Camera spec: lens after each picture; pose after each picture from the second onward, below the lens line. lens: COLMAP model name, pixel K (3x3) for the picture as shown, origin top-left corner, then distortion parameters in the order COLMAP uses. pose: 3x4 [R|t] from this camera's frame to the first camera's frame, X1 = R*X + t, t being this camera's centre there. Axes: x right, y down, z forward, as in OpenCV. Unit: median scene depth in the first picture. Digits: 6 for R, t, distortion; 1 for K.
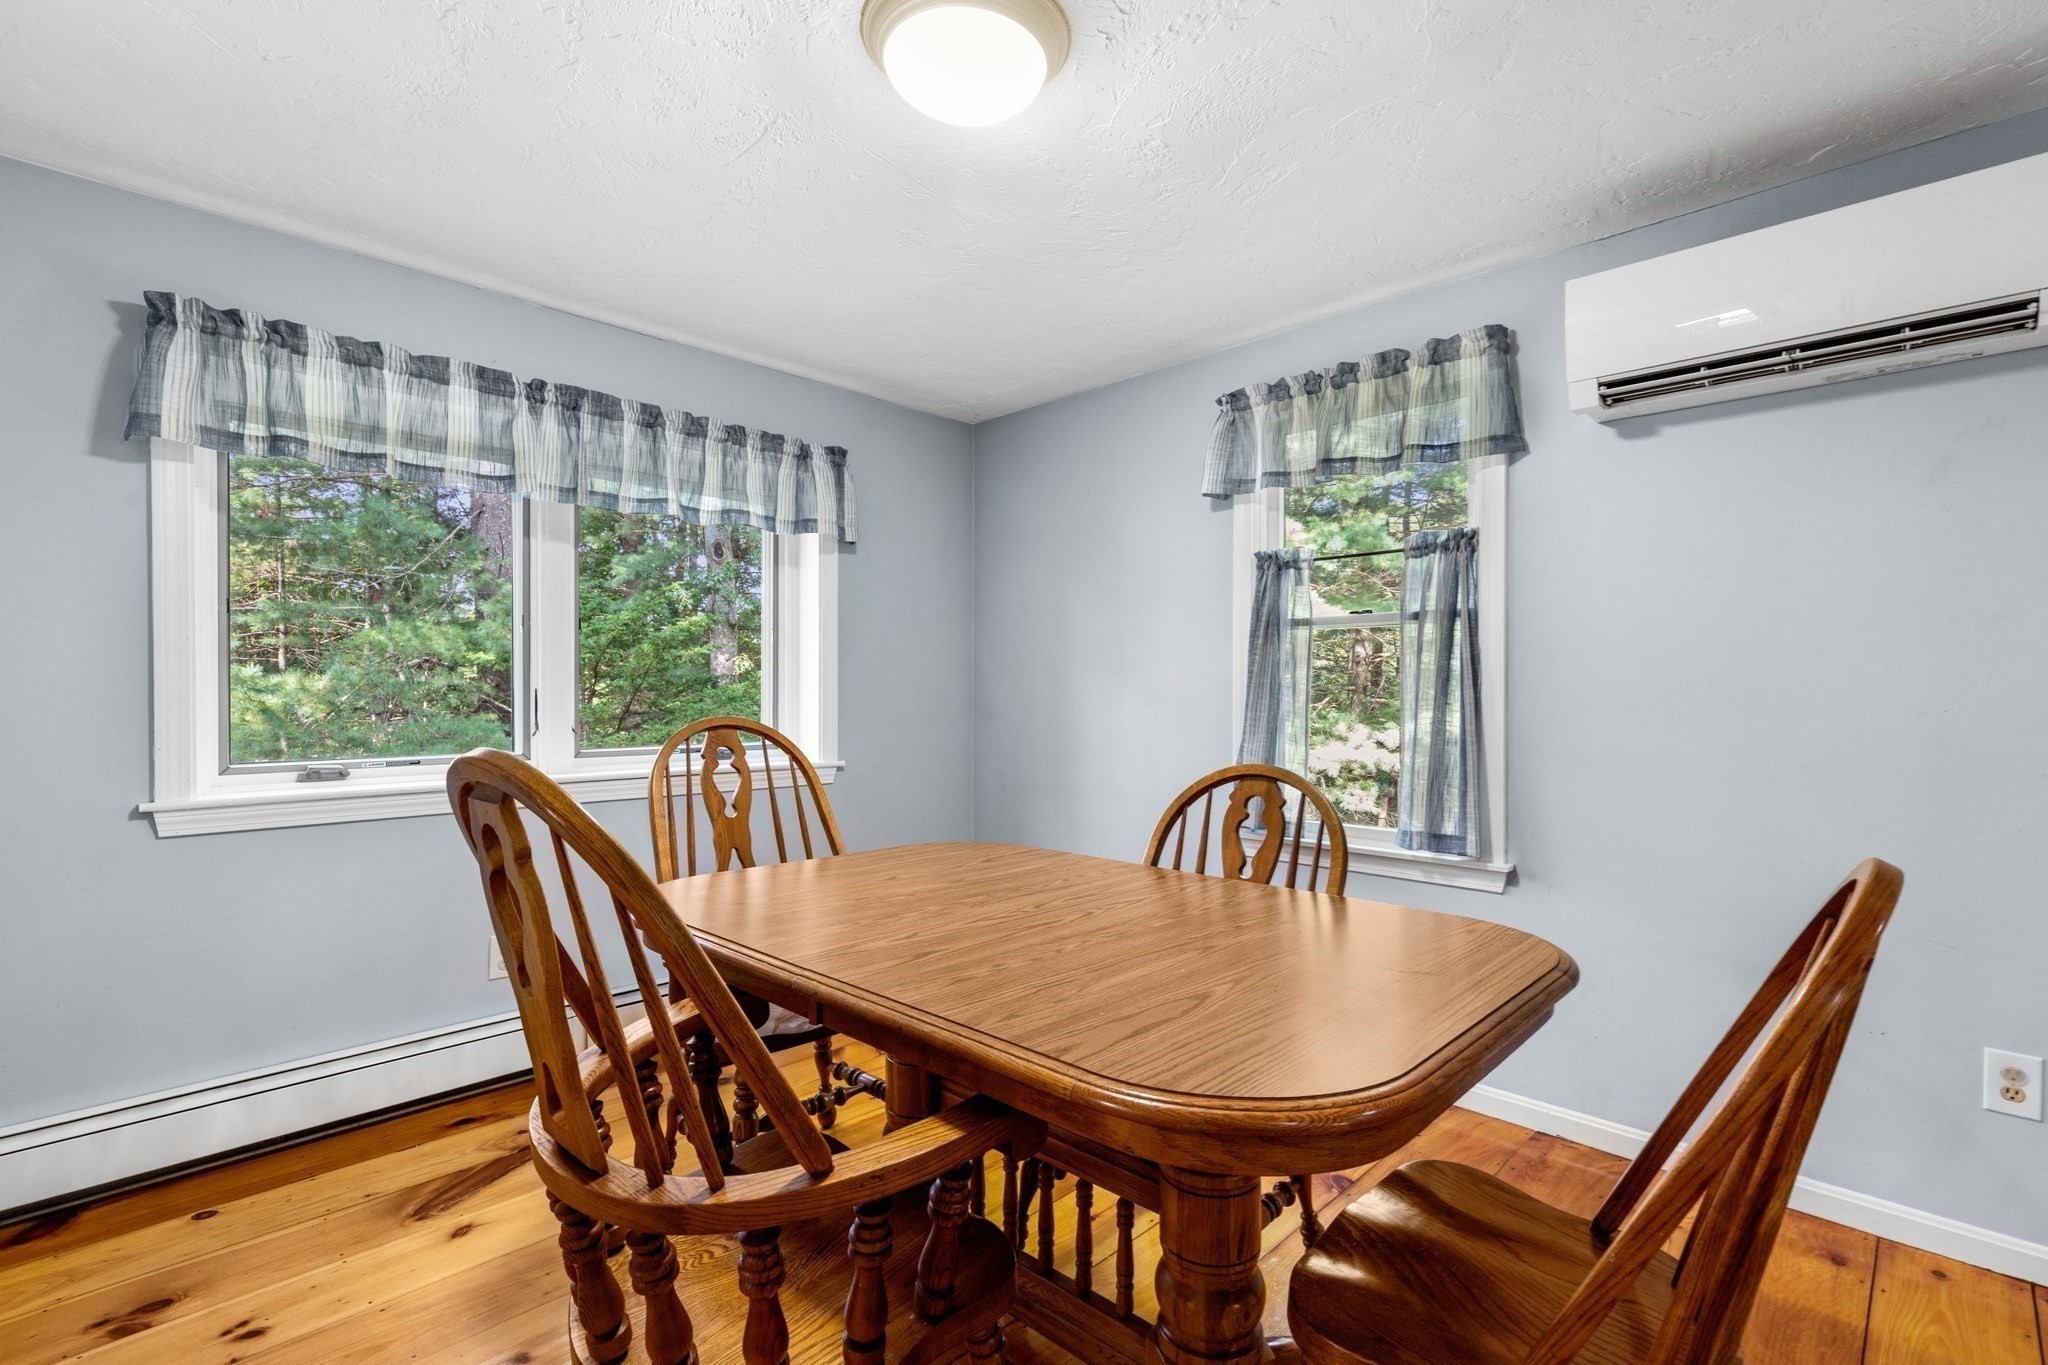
lens RADIAL K [[955.7, 0, 1024.0], [0, 955.7, 682.5], [0, 0, 1]] dist [-0.001861, -0.000506]
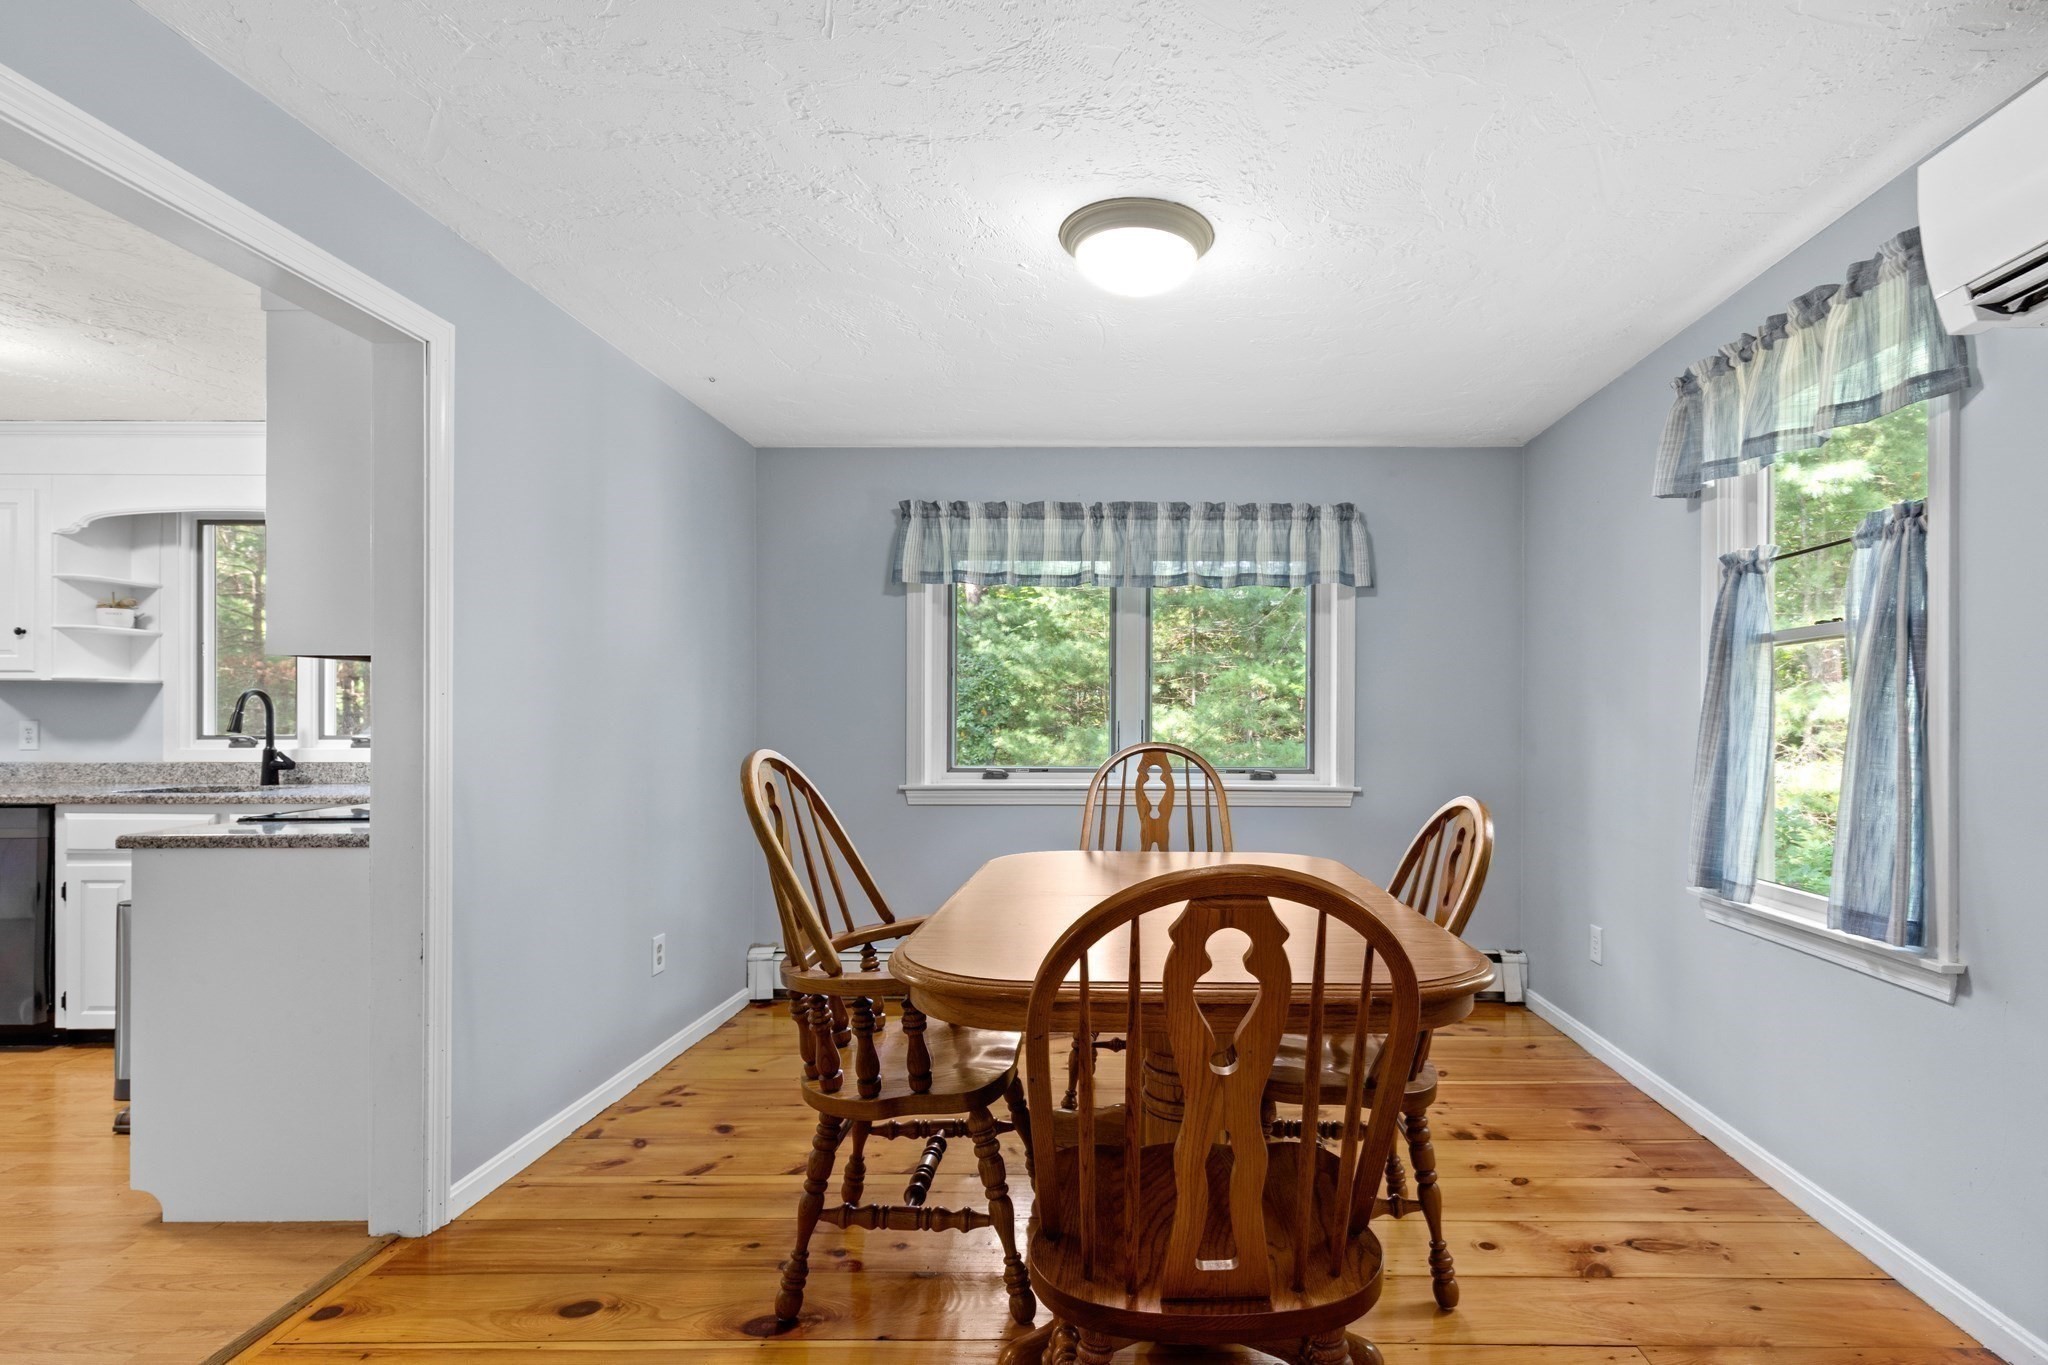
lens RADIAL K [[918.7, 0, 1024.0], [0, 918.7, 682.5], [0, 0, 1]] dist [0.000530, -0.000211]
pose [[0.667952, -0.031945, -0.743519, 0.448162], [0.006017, 0.999277, -0.037528, 0.000888], [0.744180, 0.020593, 0.667661, 0.011991]]
